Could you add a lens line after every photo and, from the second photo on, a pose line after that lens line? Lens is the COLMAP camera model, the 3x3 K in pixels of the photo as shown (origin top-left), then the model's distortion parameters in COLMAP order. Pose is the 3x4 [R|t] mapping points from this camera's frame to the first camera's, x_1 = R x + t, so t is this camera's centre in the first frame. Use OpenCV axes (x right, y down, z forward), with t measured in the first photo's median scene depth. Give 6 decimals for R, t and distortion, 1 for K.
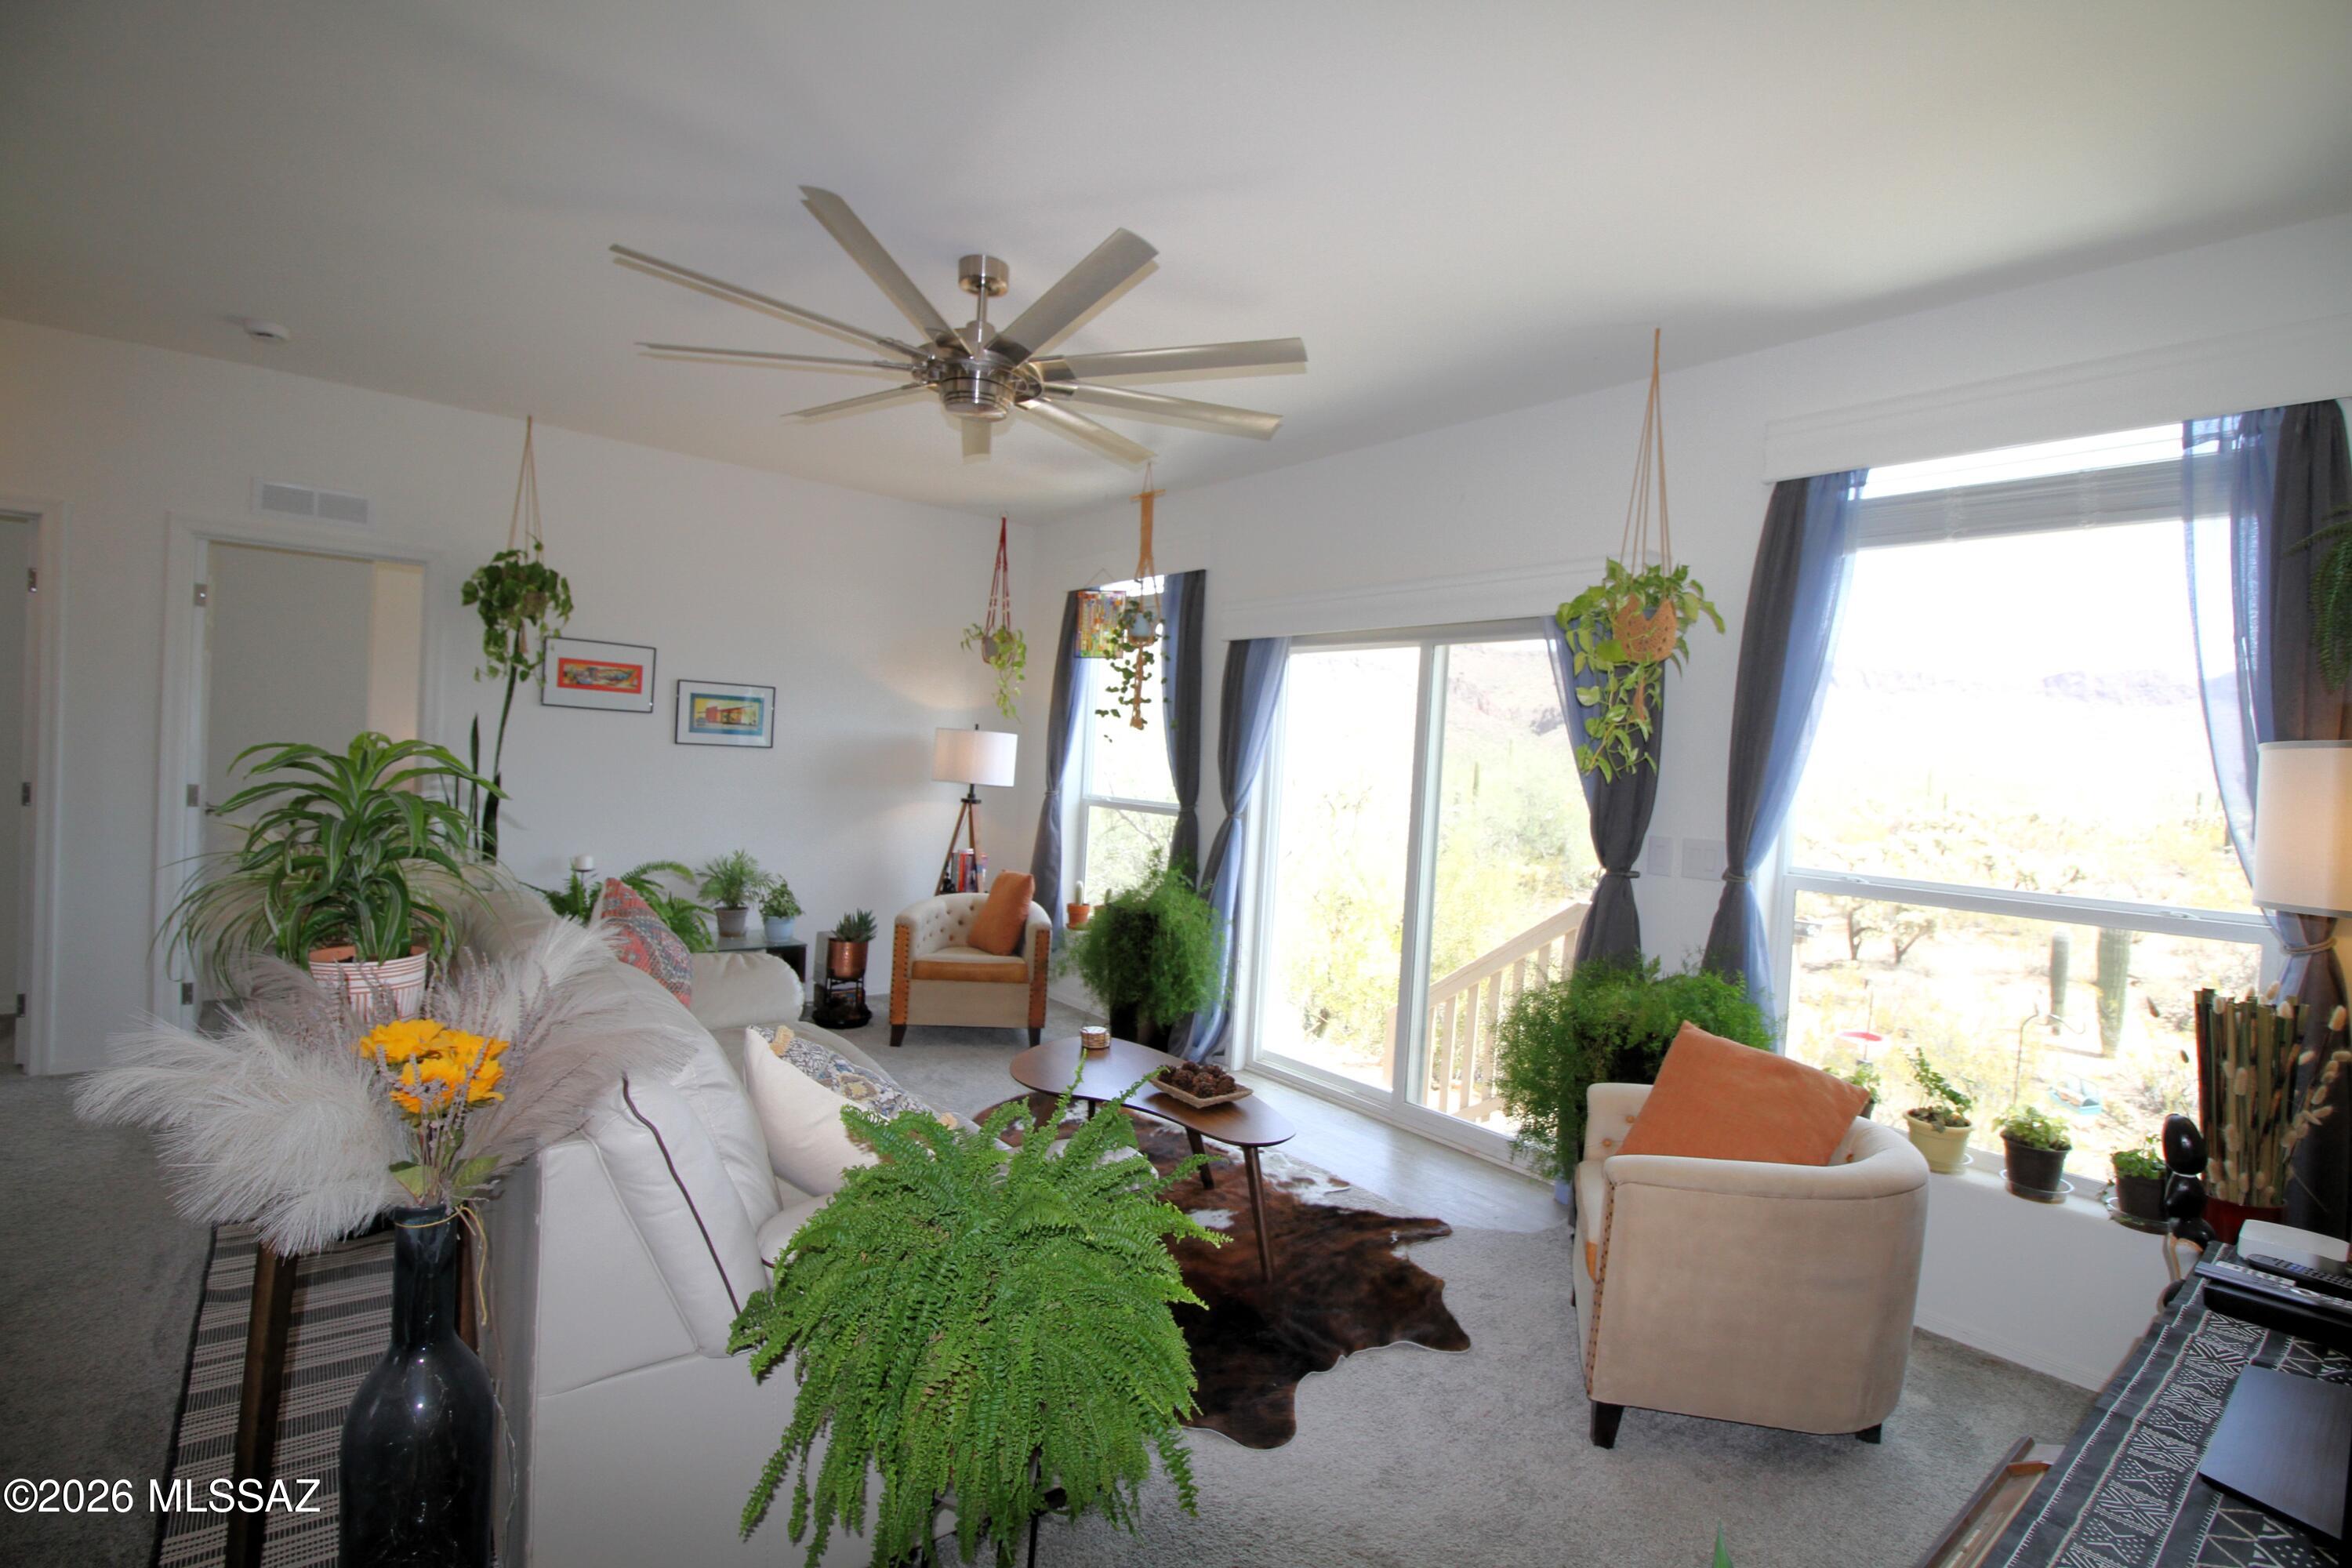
lens RADIAL K [[1082.5, 0, 1182.1], [0, 1082.5, 794.7], [0, 0, 1]] dist [-0.011292, -0.007579]
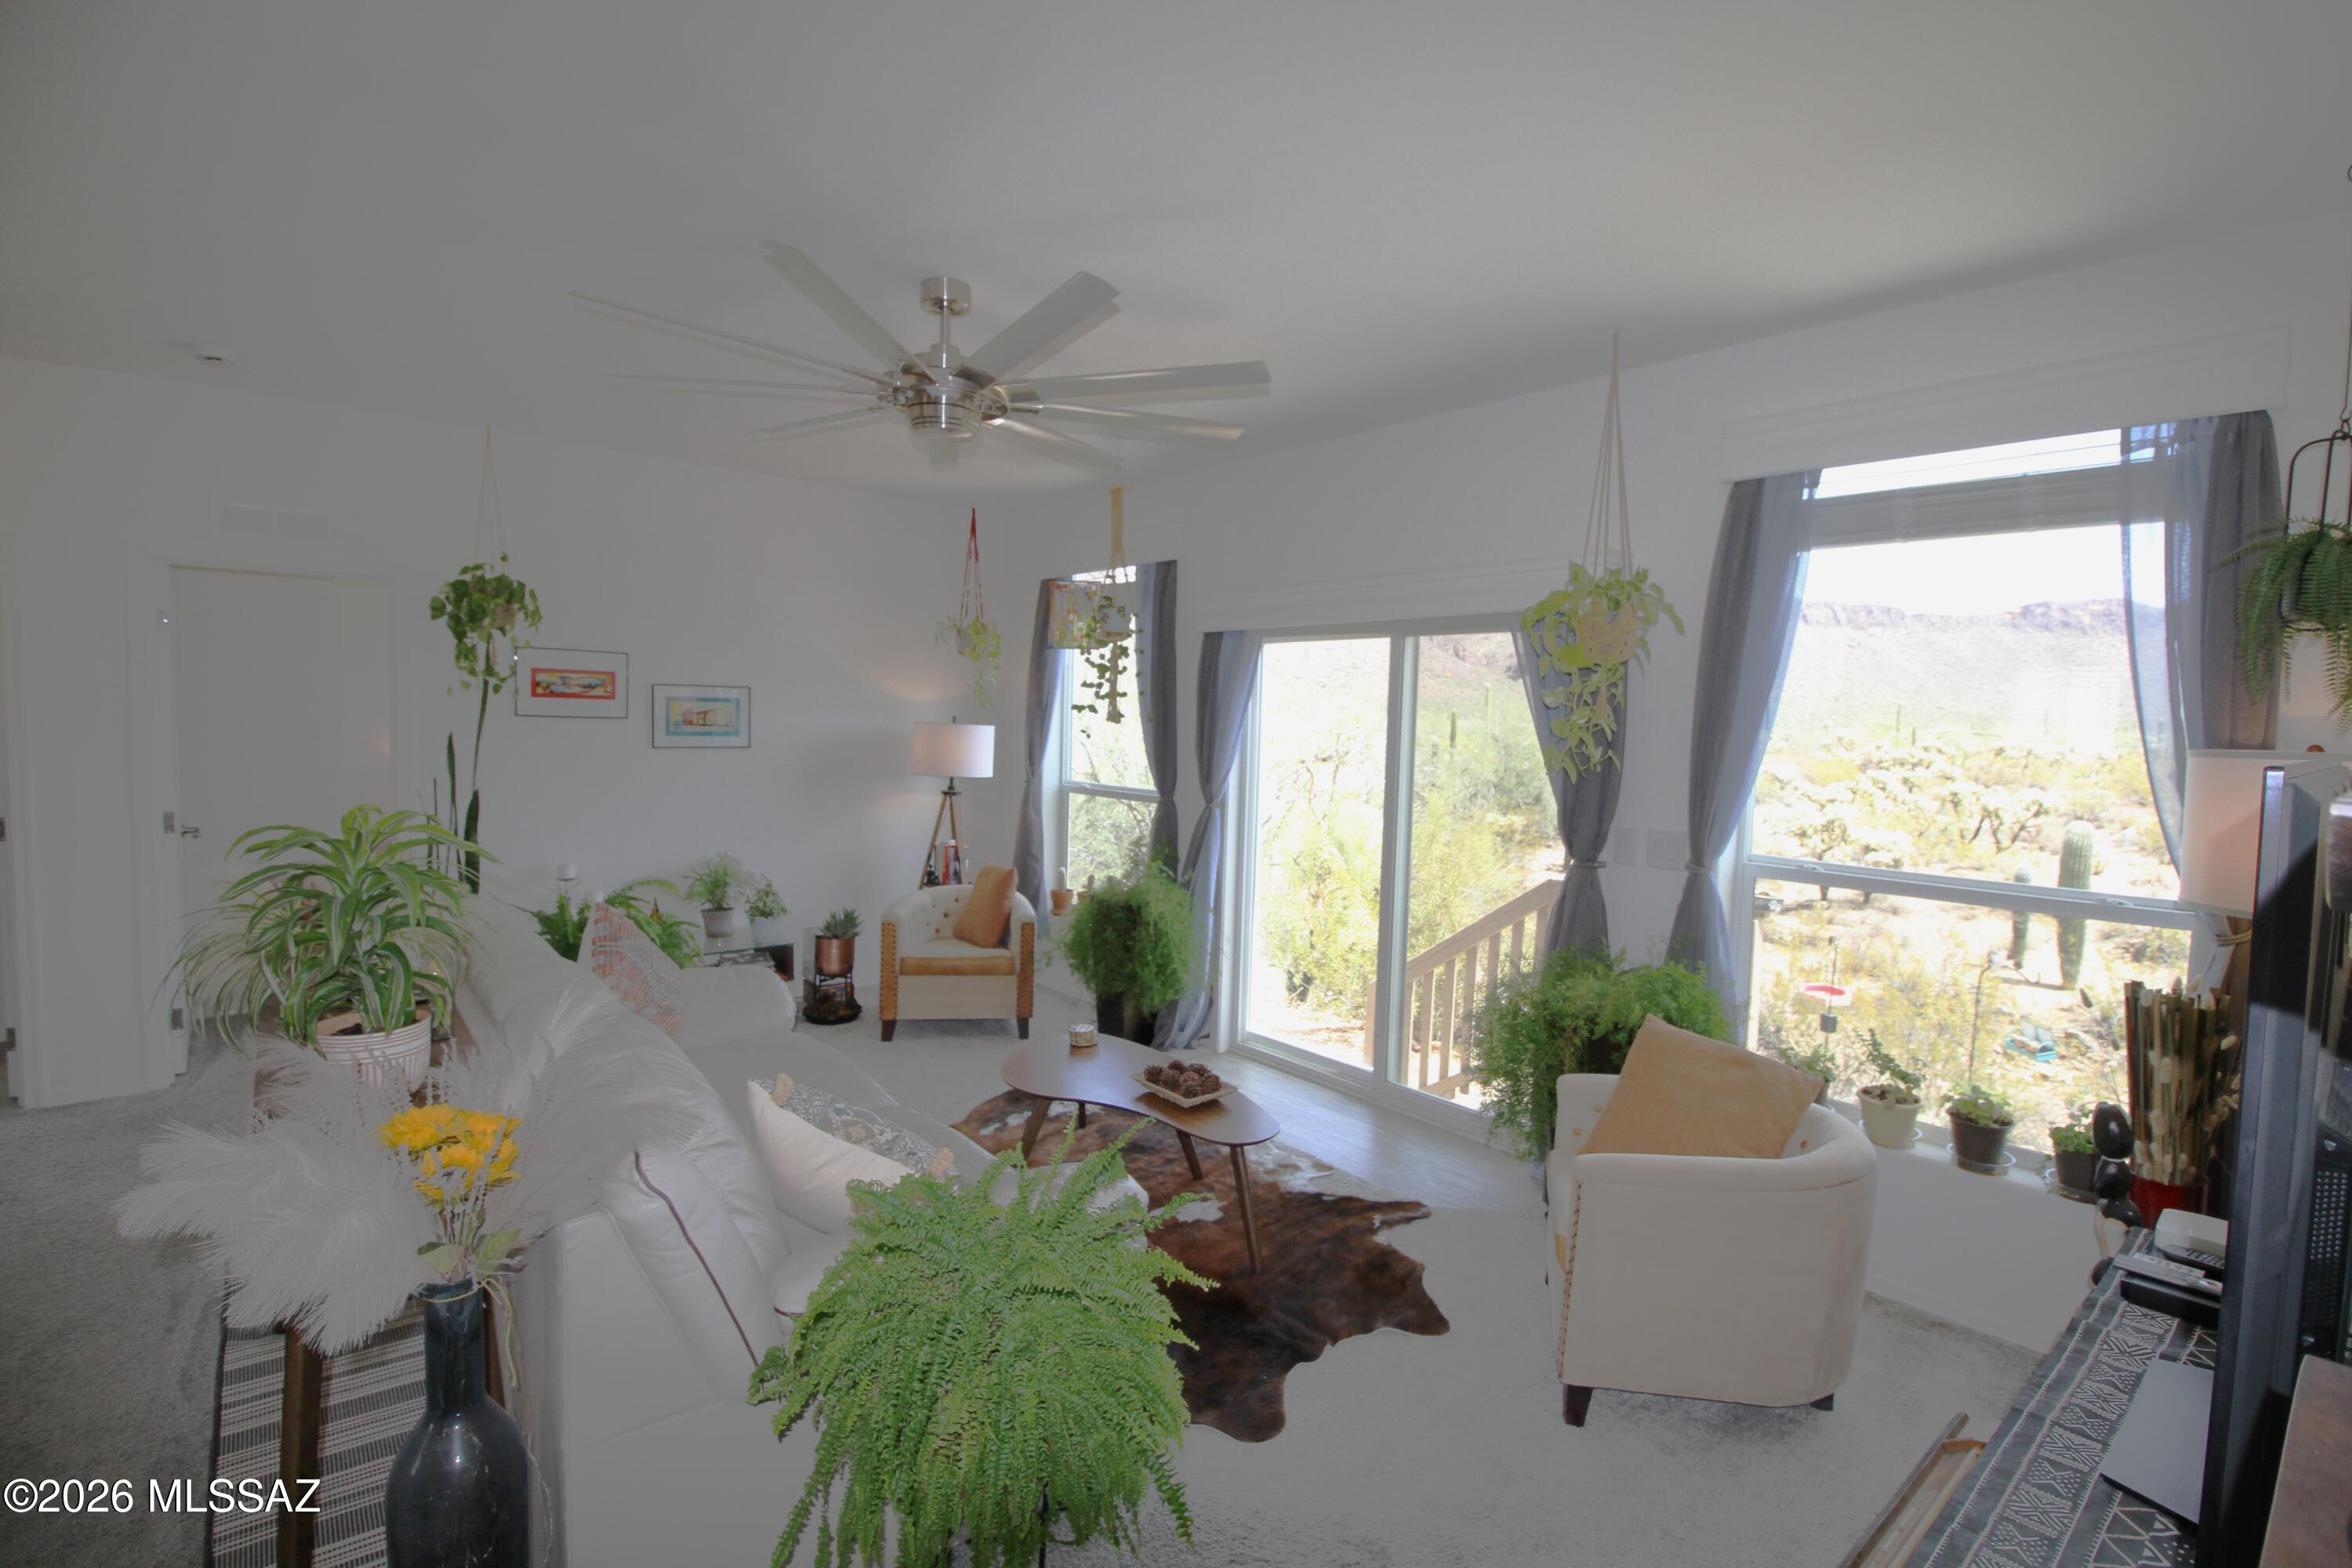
lens RADIAL K [[1082.5, 0, 1185.3], [0, 1082.5, 796.7], [0, 0, 1]] dist [-0.011292, -0.007579]
pose [[0.999309, -0.030623, 0.021064, 0.002664], [0.029685, 0.998612, 0.043505, -0.057554], [-0.022367, -0.042850, 0.998831, -0.022746]]
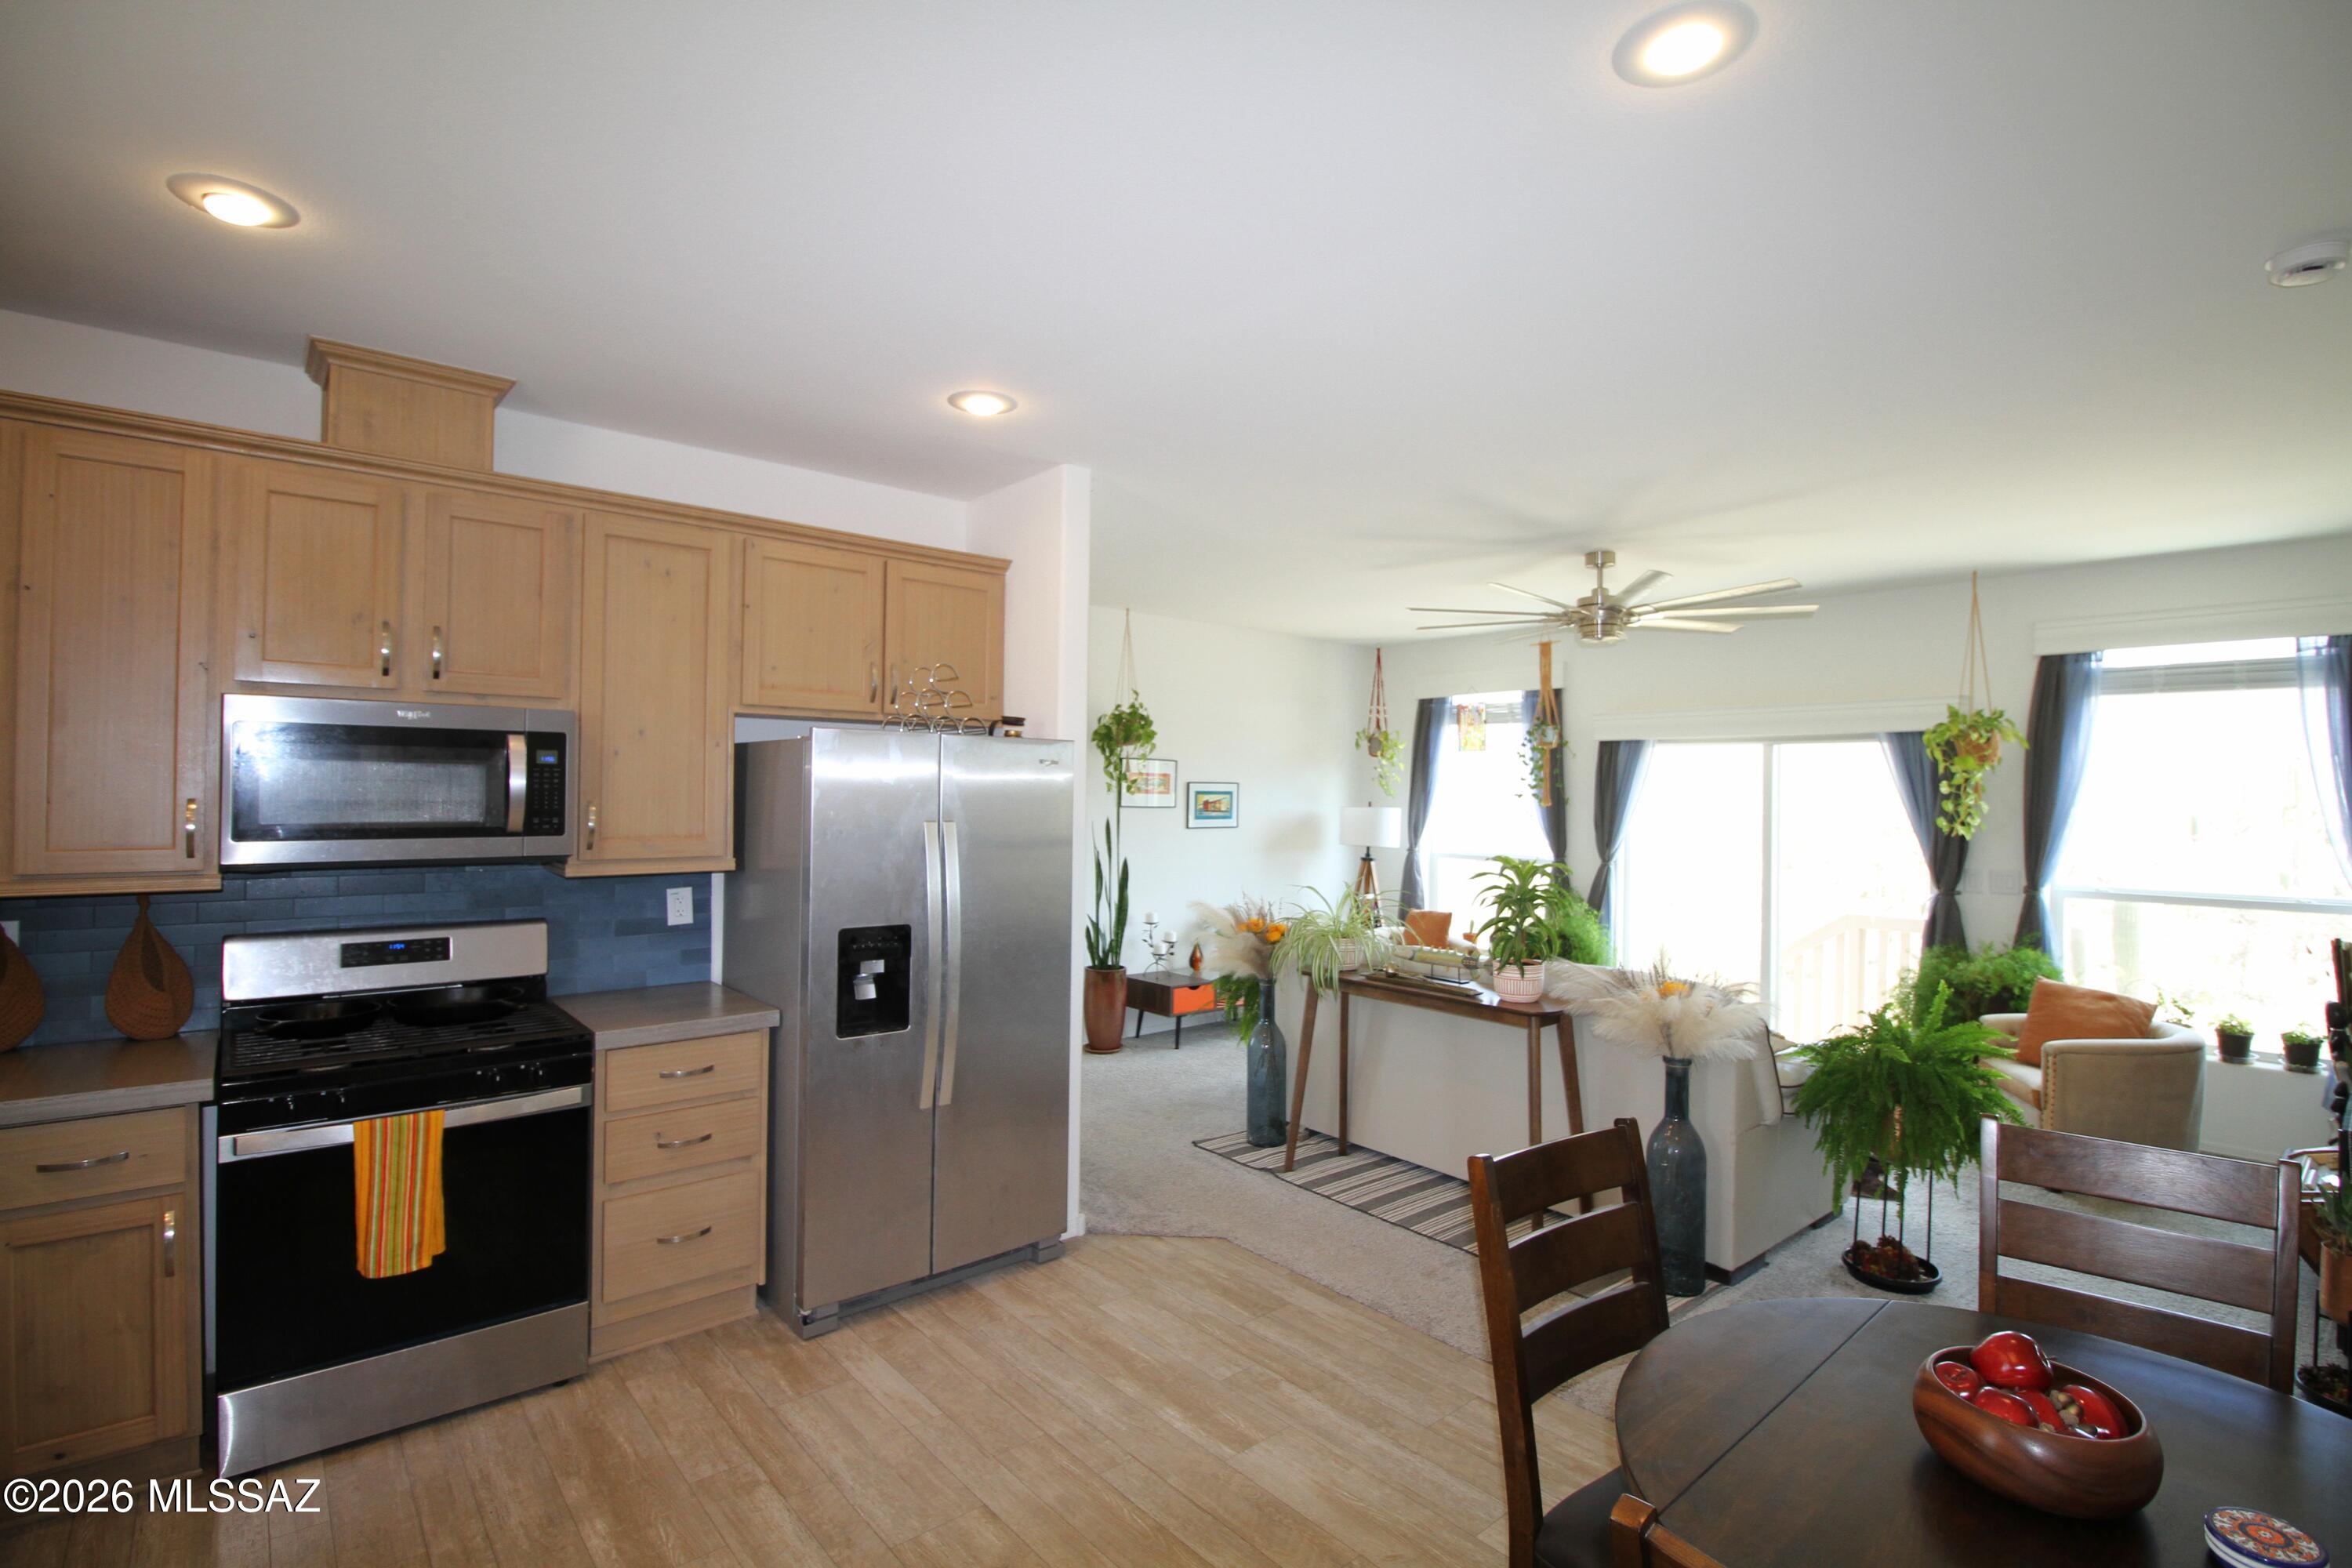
lens RADIAL K [[1082.5, 0, 1175.4], [0, 1082.5, 793.8], [0, 0, 1]] dist [-0.011292, -0.007579]
pose [[0.998891, -0.044293, 0.015977, -0.927132], [0.044742, 0.998579, -0.028939, -0.096610], [-0.014673, 0.029621, 0.999453, -0.715411]]
